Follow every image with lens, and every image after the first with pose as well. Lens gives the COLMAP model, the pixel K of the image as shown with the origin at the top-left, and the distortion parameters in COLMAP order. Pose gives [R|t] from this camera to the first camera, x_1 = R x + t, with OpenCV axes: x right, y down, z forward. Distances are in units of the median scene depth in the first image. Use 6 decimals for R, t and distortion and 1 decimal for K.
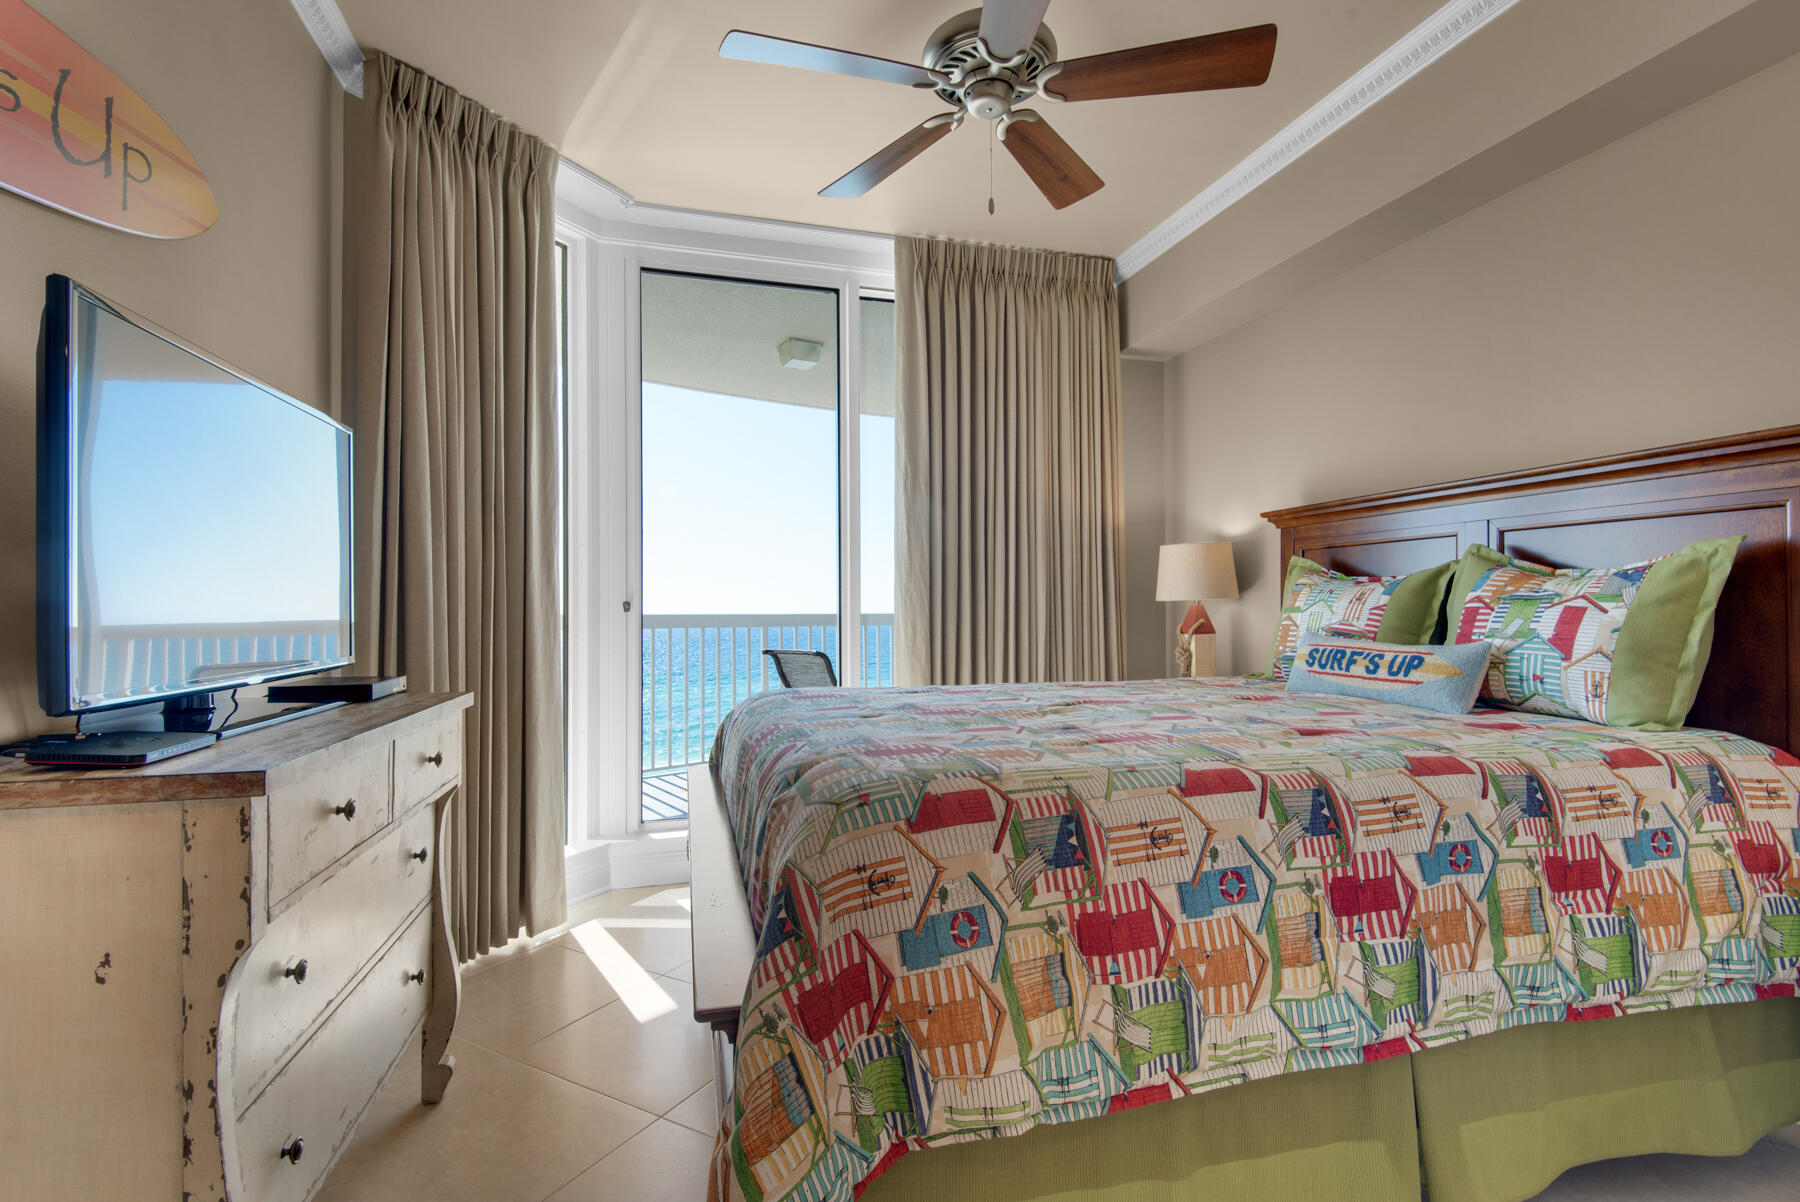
lens RADIAL K [[818.5, 0, 916.4], [0, 818.5, 583.5], [0, 0, 1]] dist [0.015389, -0.000772]
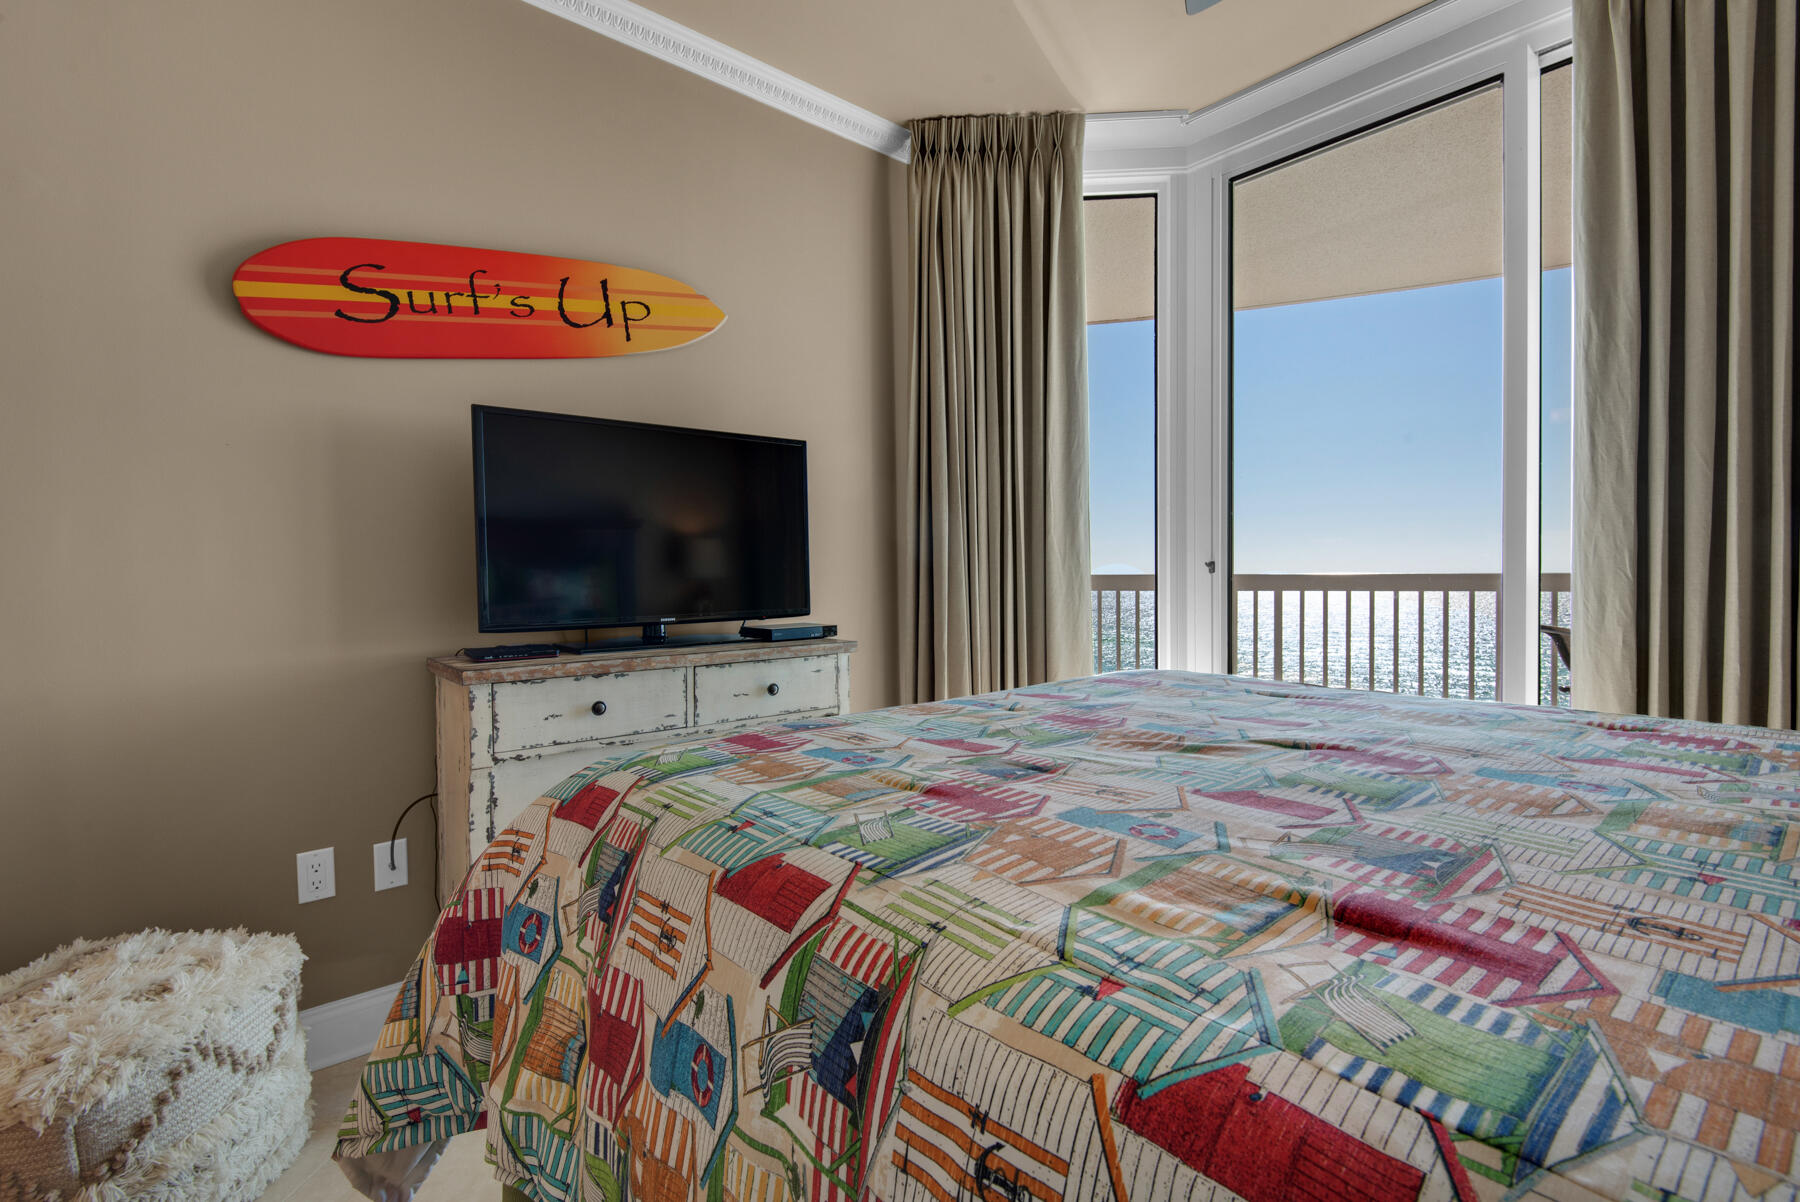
lens RADIAL K [[818.5, 0, 916.4], [0, 818.5, 583.5], [0, 0, 1]] dist [0.015389, -0.000772]
pose [[0.434807, 0.010352, -0.900464, 0.448515], [0.037271, 0.998870, 0.029480, 0.010602], [0.899752, -0.046380, 0.433930, 0.426100]]
